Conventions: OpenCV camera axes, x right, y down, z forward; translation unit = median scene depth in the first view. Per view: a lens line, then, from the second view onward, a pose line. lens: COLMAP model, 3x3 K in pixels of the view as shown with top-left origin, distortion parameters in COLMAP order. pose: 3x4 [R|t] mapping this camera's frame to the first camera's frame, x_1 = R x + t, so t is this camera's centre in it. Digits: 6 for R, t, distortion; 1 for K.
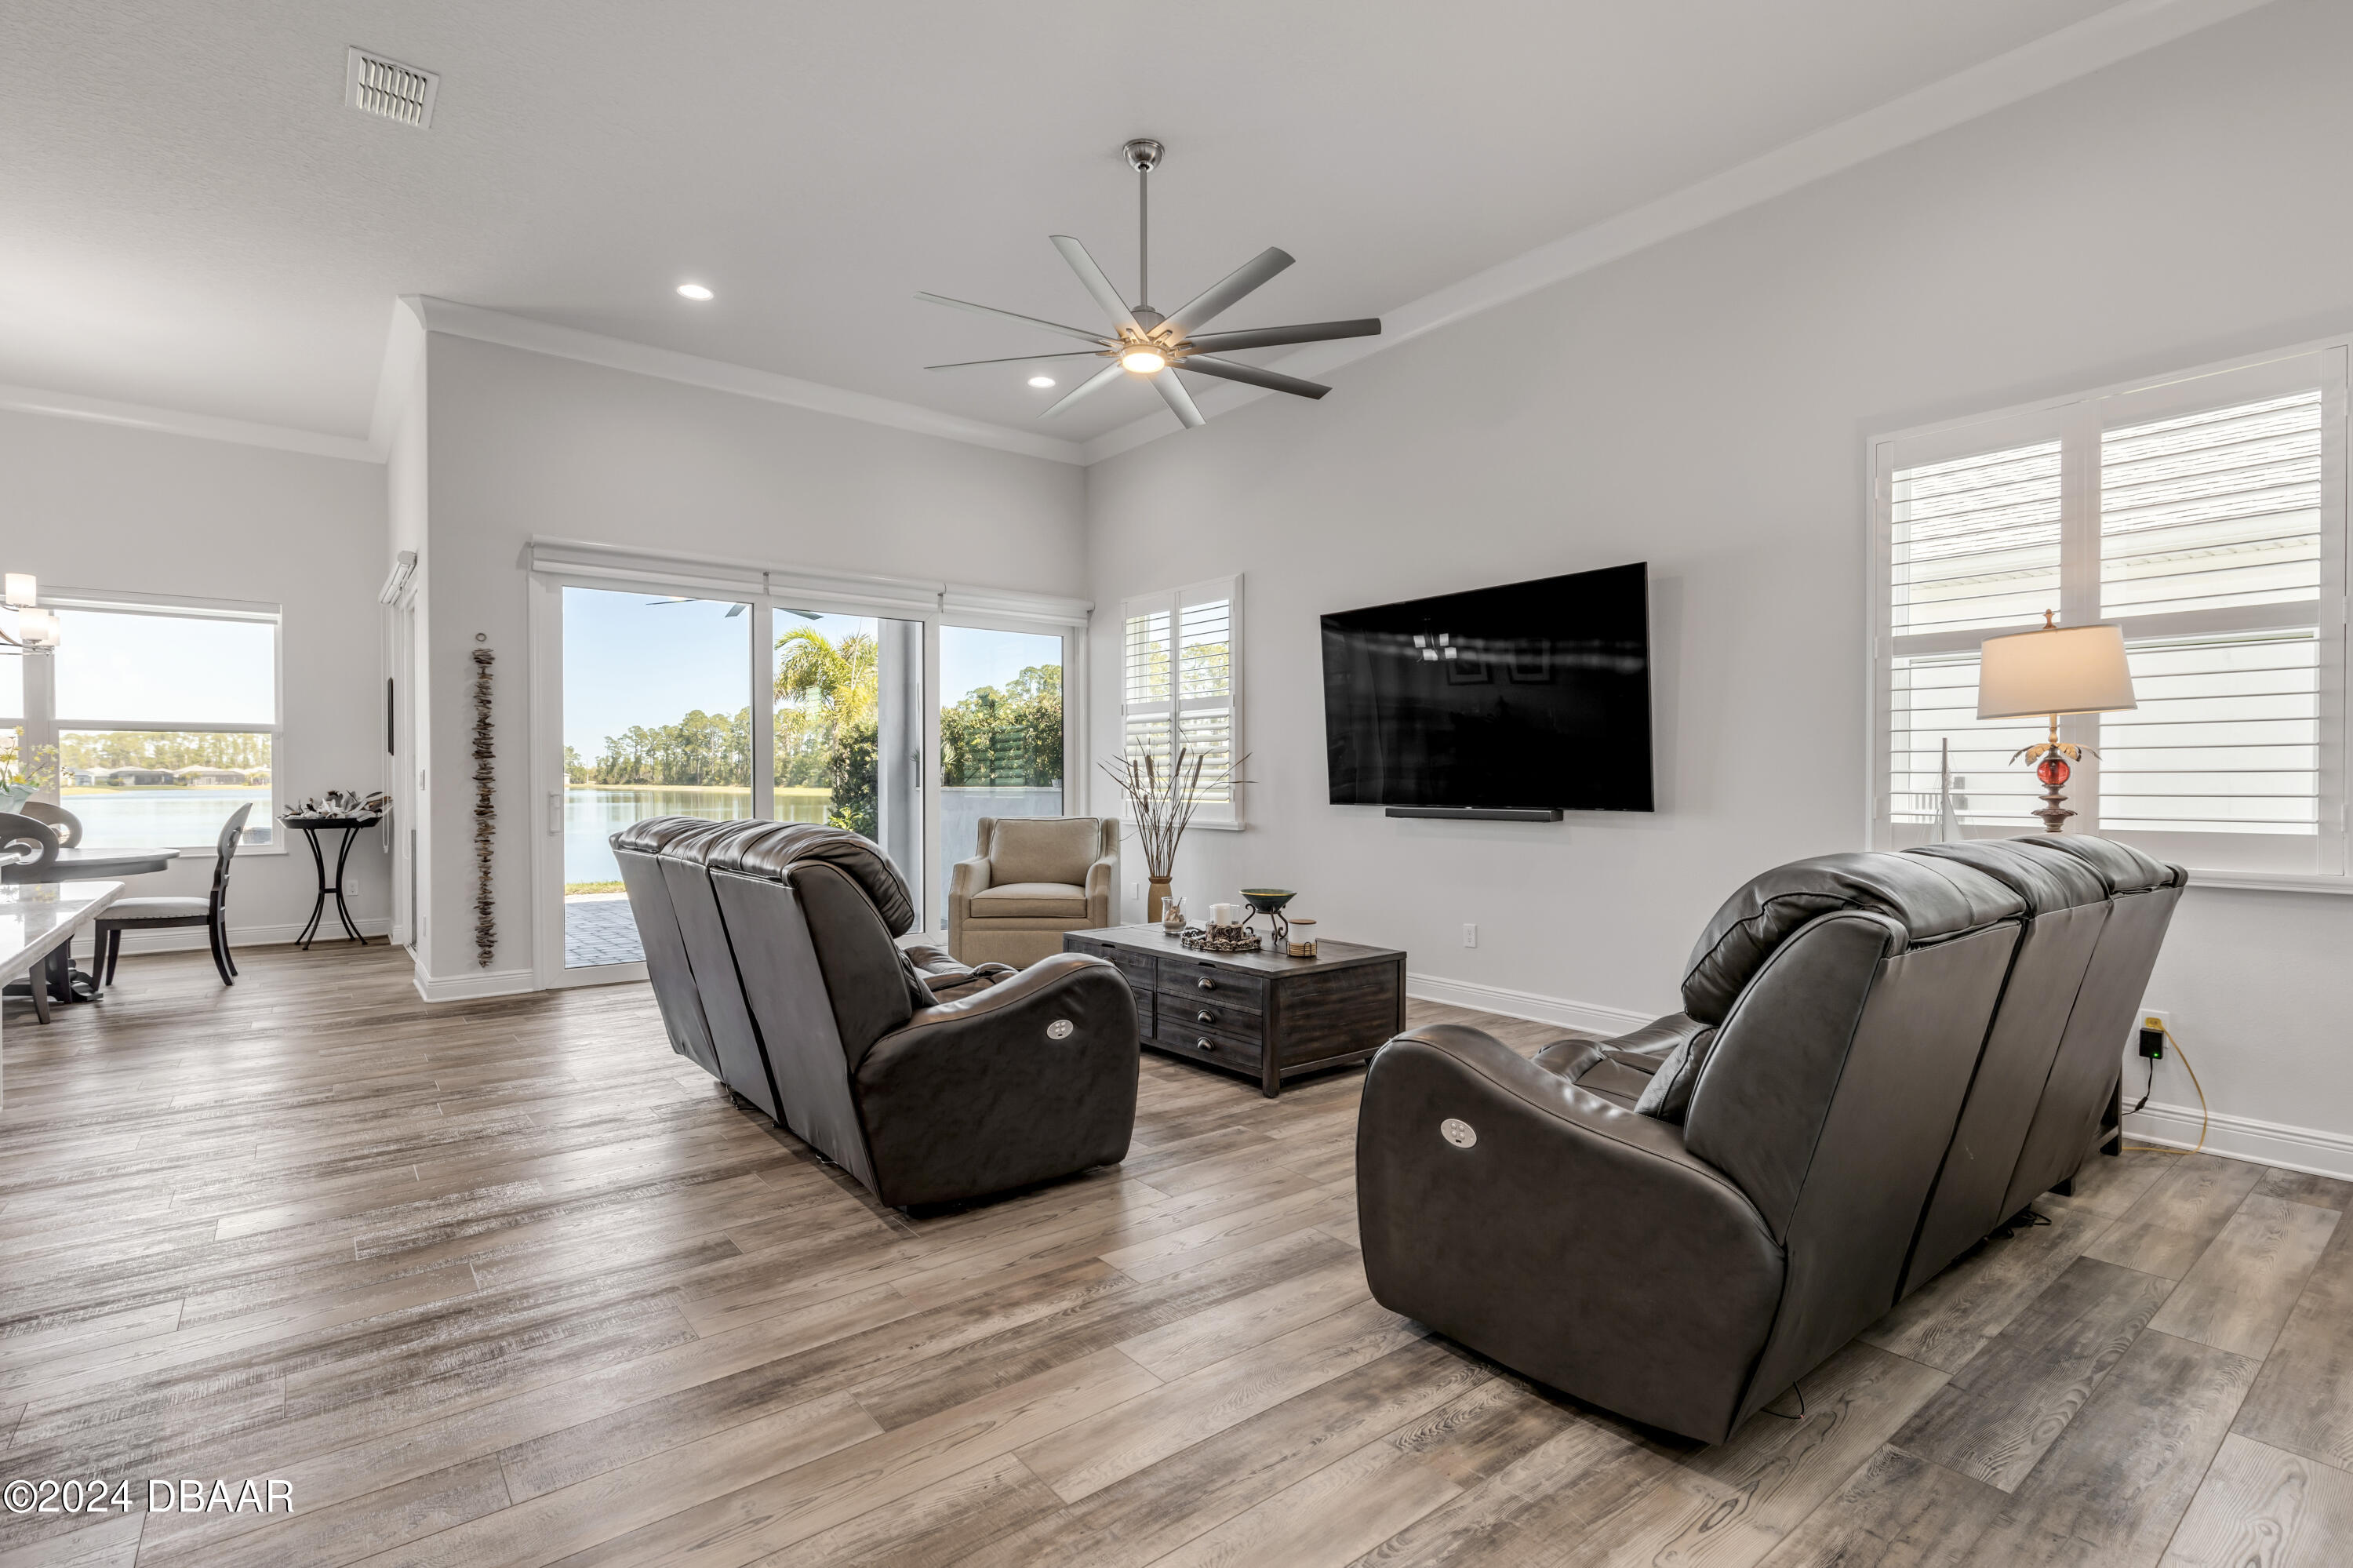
lens RADIAL K [[1072.7, 0, 1179.6], [0, 1072.7, 787.3], [0, 0, 1]] dist [0.005963, -0.003170]
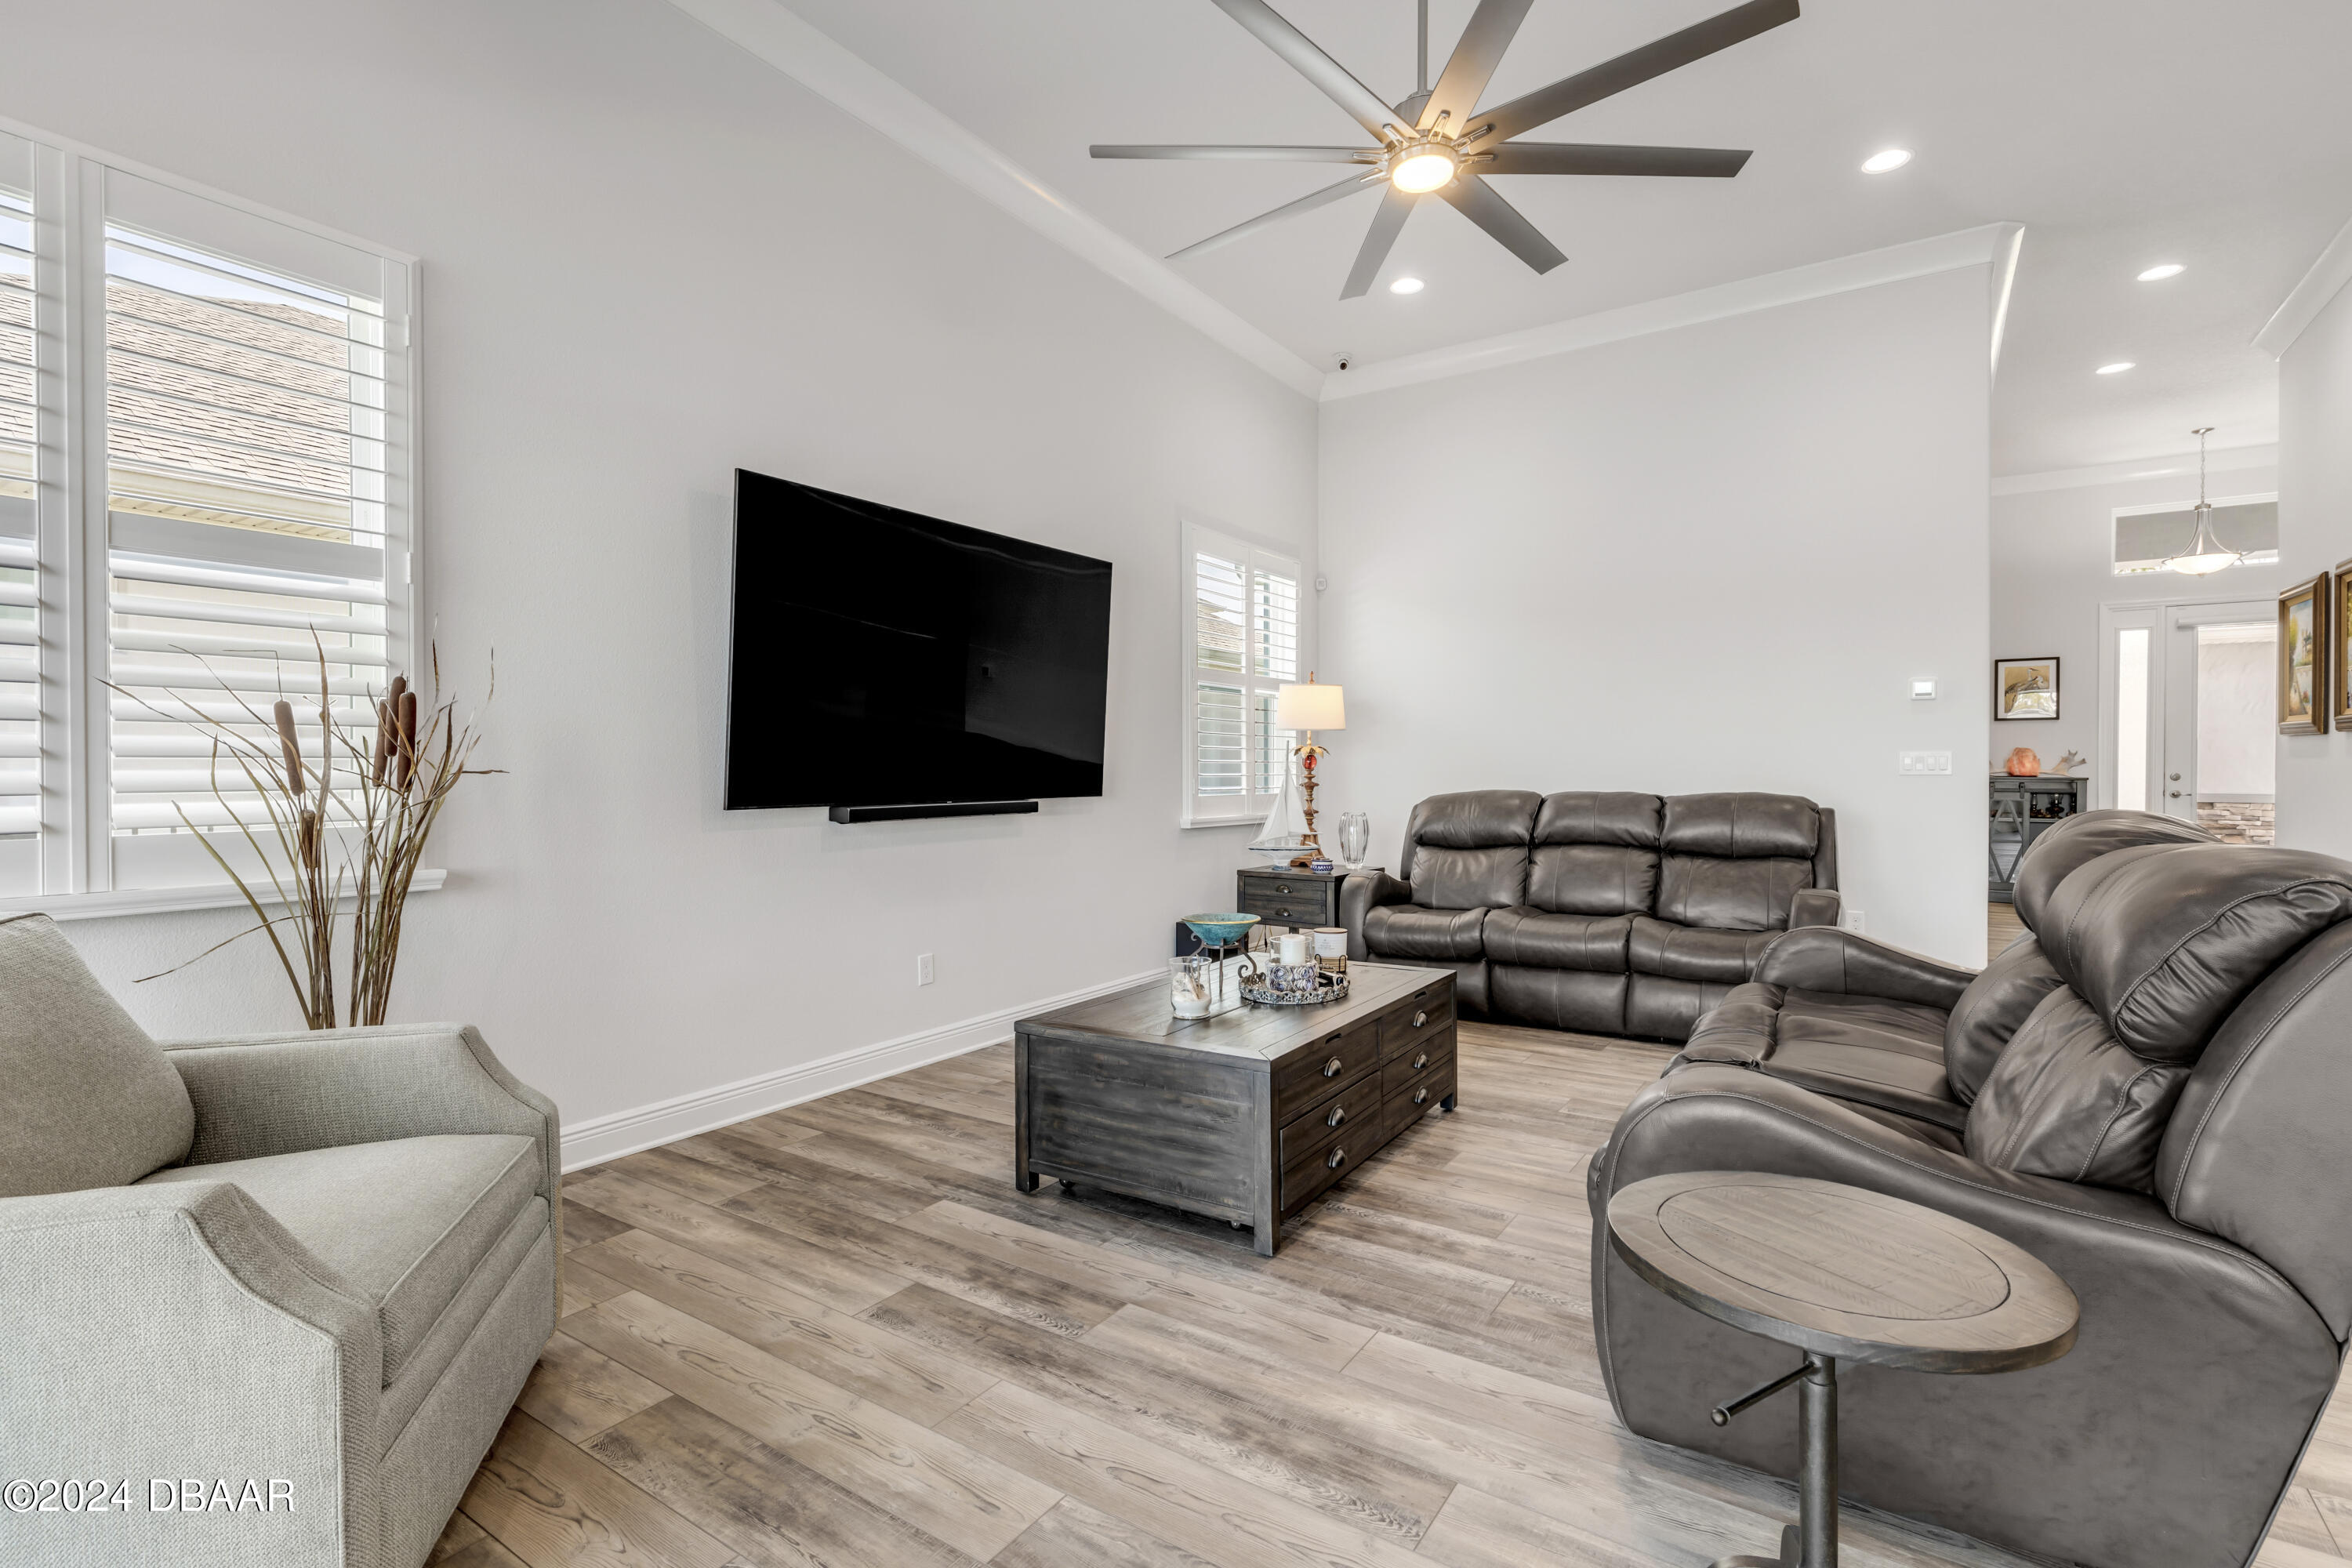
lens RADIAL K [[1082.2, 0, 1181.4], [0, 1082.2, 783.6], [0, 0, 1]] dist [0.005870, -0.001640]
pose [[-0.290852, -0.012520, 0.956686, -0.500086], [0.007987, 0.999848, 0.015513, -0.005571], [-0.956735, 0.012153, -0.290708, 1.010787]]
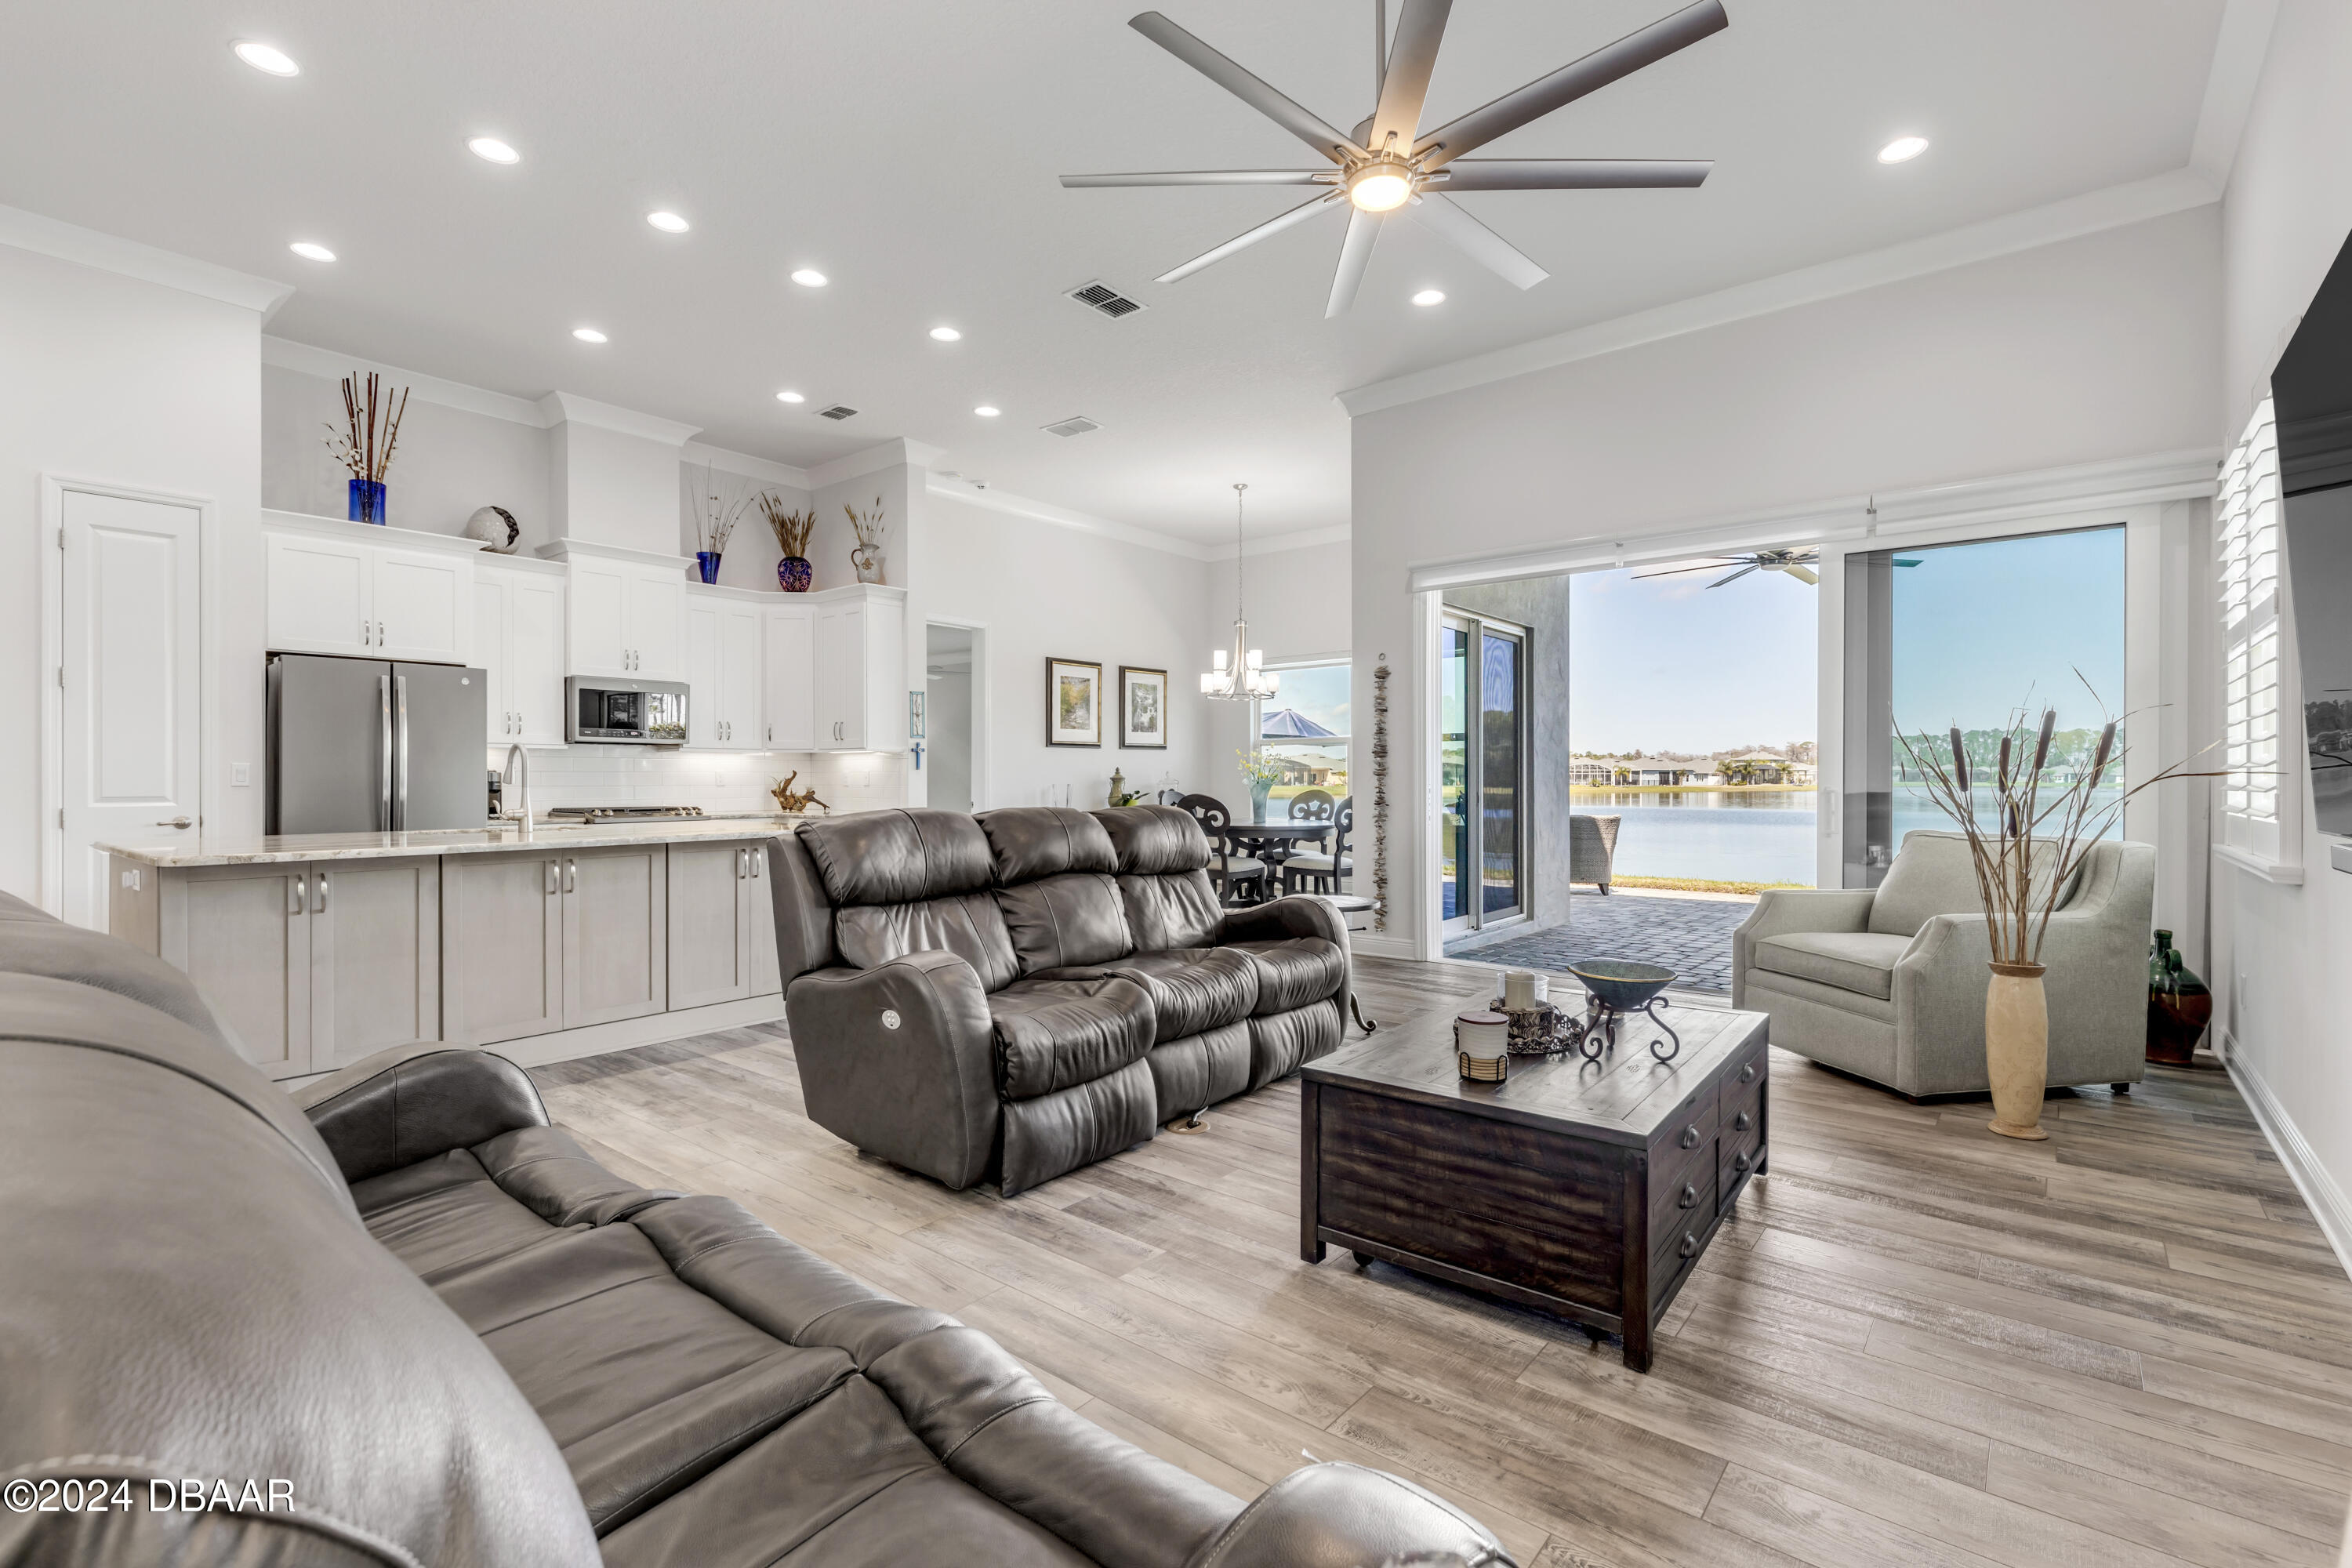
lens RADIAL K [[1072.2, 0, 1192.6], [0, 1072.2, 776.7], [0, 0, 1]] dist [0.005963, -0.003170]
pose [[0.212024, -0.001388, -0.977263, 0.482736], [-0.005148, 0.999984, -0.002538, -0.000283], [0.977251, 0.005569, 0.212013, 0.542037]]
